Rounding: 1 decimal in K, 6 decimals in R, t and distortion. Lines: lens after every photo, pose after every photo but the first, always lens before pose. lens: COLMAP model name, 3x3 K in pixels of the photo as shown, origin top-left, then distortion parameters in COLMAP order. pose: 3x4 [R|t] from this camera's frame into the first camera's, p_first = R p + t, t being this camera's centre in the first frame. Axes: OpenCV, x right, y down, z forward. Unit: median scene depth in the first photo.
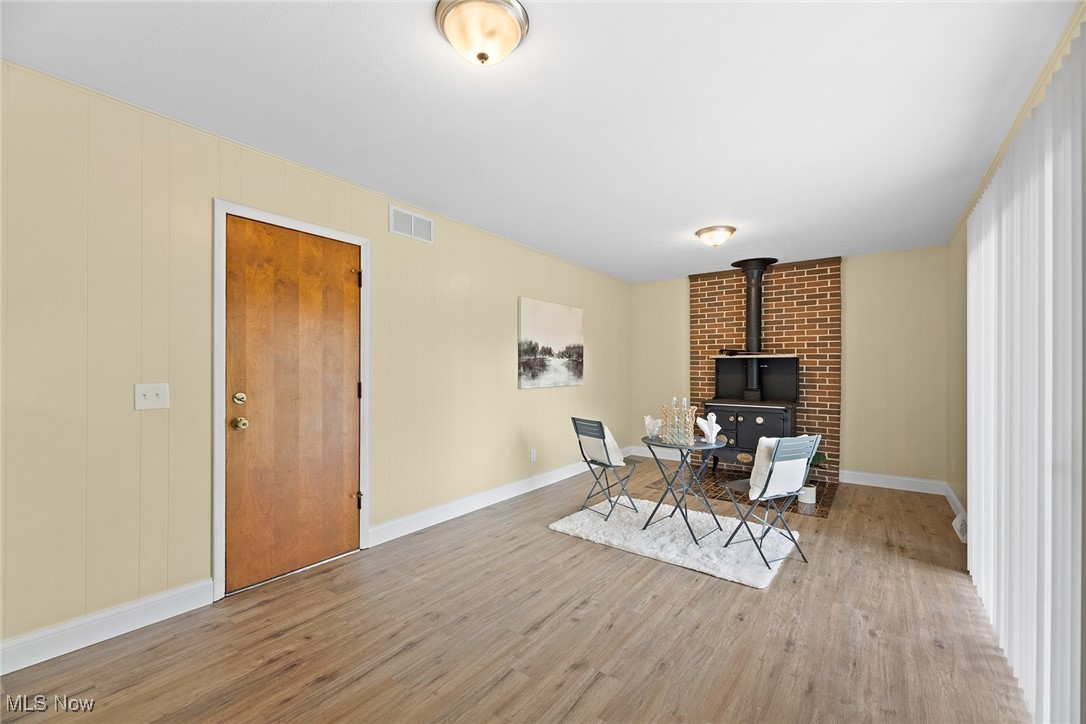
lens RADIAL K [[443.1, 0, 545.2], [0, 443.1, 366.4], [0, 0, 1]] dist [0.000188, -0.001168]
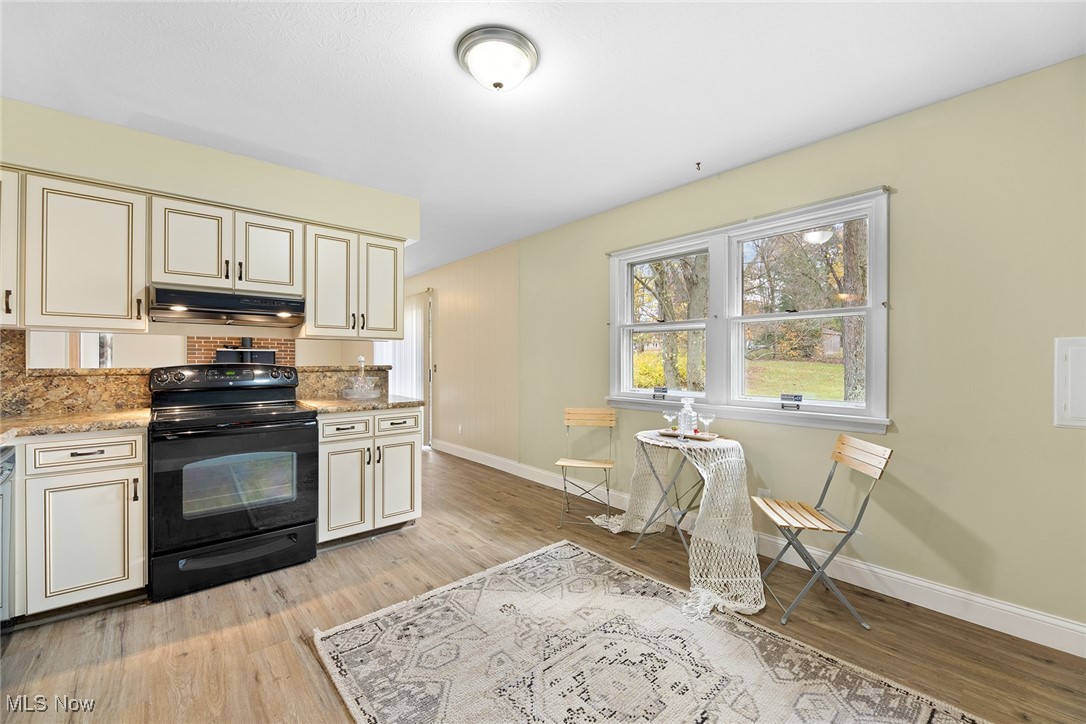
lens RADIAL K [[443.1, 0, 547.2], [0, 443.1, 359.0], [0, 0, 1]] dist [0.000188, -0.001168]
pose [[0.208454, -0.003608, 0.978025, -0.838626], [-0.007382, 0.999959, 0.005262, -0.007471], [-0.978004, -0.008316, 0.208419, -0.353568]]
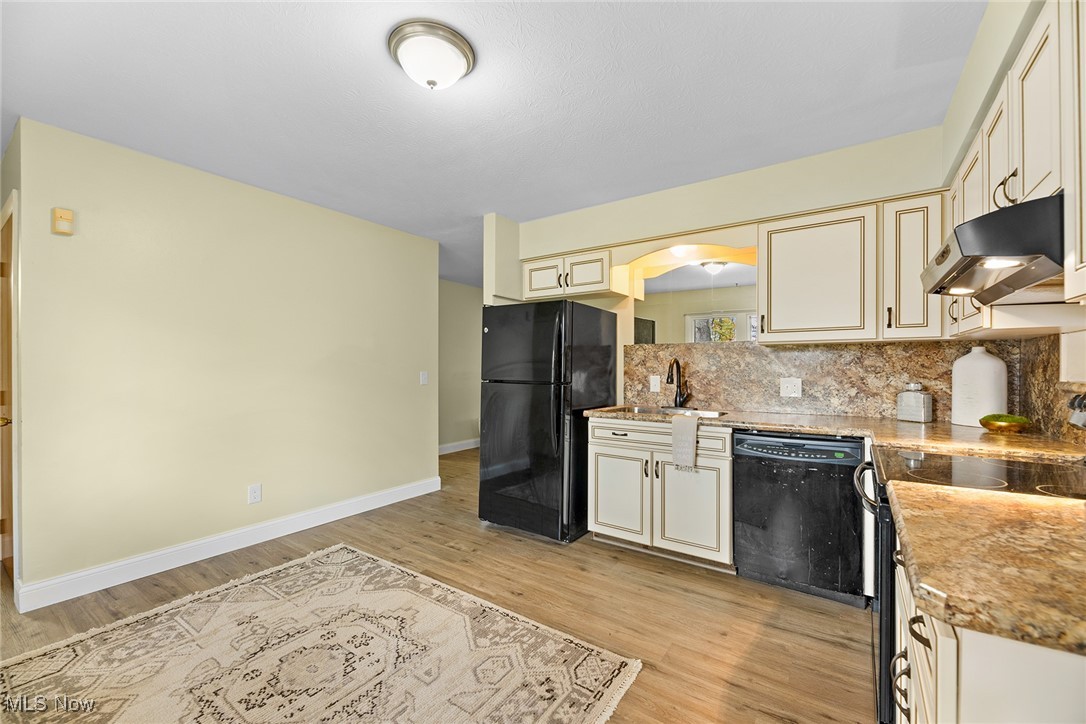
lens RADIAL K [[443.1, 0, 544.8], [0, 443.1, 366.3], [0, 0, 1]] dist [0.000188, -0.001168]
pose [[0.029410, -0.005453, -0.999553, -0.129884], [0.007254, 0.999960, -0.005242, -0.004363], [0.999541, -0.007097, 0.029449, -0.157269]]
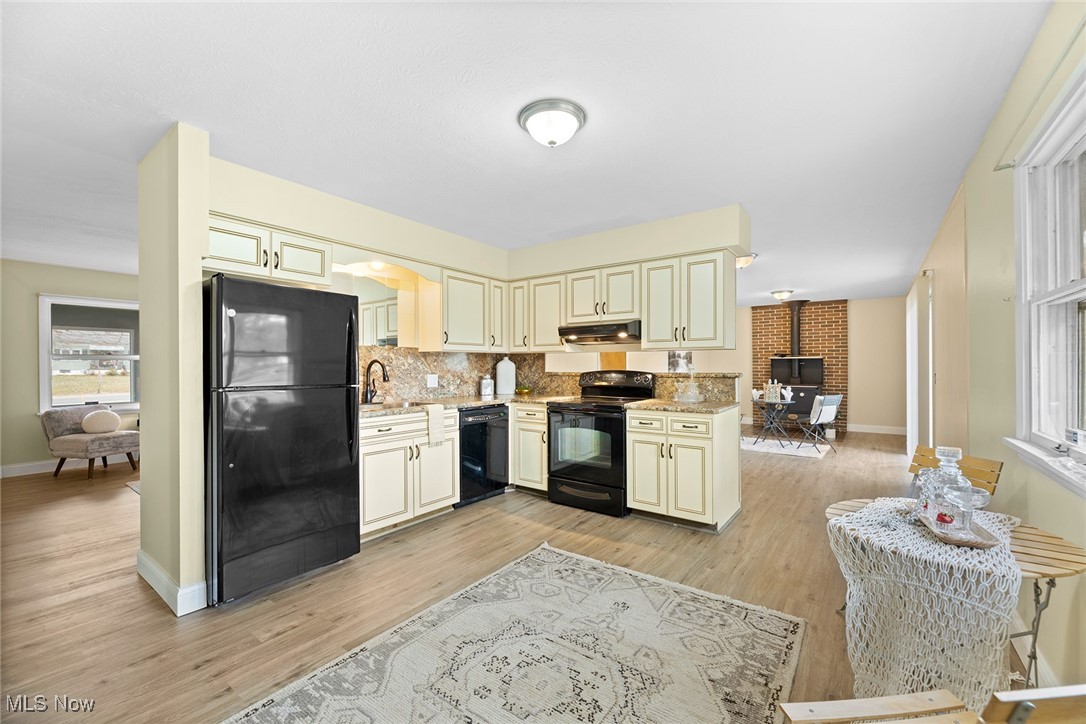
lens RADIAL K [[443.1, 0, 544.8], [0, 443.1, 364.1], [0, 0, 1]] dist [0.000188, -0.001168]
pose [[0.999951, -0.007758, 0.006084, -0.498349], [0.007739, 0.999965, 0.003170, -0.010686], [-0.006108, -0.003123, 0.999976, -0.684250]]
